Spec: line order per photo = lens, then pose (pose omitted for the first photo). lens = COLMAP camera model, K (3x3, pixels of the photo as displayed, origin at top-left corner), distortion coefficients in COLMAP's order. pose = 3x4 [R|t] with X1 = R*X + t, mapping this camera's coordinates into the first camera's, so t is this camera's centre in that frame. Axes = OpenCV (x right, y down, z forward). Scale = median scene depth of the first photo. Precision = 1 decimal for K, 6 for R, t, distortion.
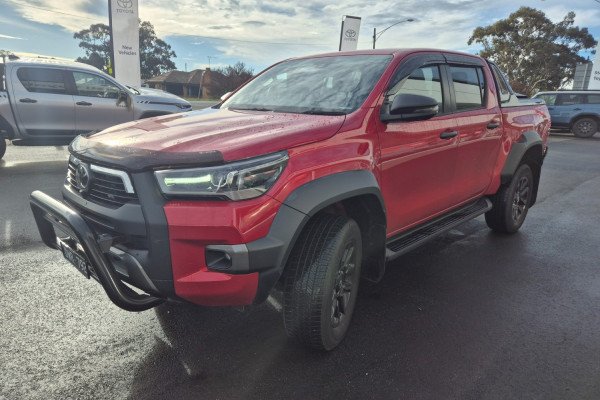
lens RADIAL K [[411.0, 0, 299.0], [0, 411.0, 208.2], [0, 0, 1]] dist [0.070465, -0.054228]
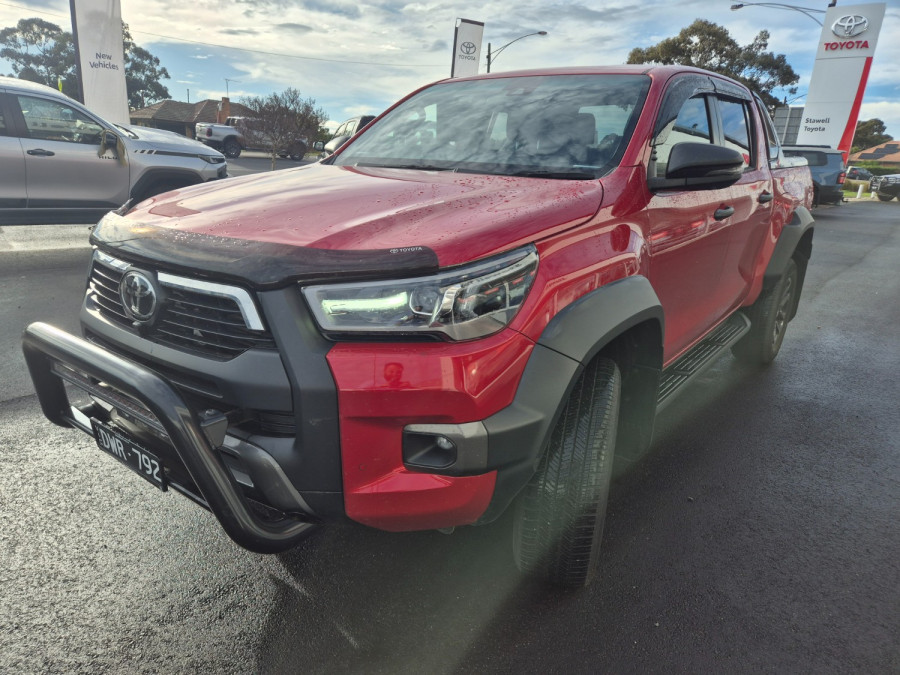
lens RADIAL K [[613.0, 0, 448.0], [0, 613.0, 361.6], [0, 0, 1]] dist [0.067099, -0.051239]
pose [[0.992400, -0.024284, 0.120636, -0.155509], [0.016071, 0.997515, 0.068592, -0.027202], [-0.122002, -0.066132, 0.990324, 0.123901]]
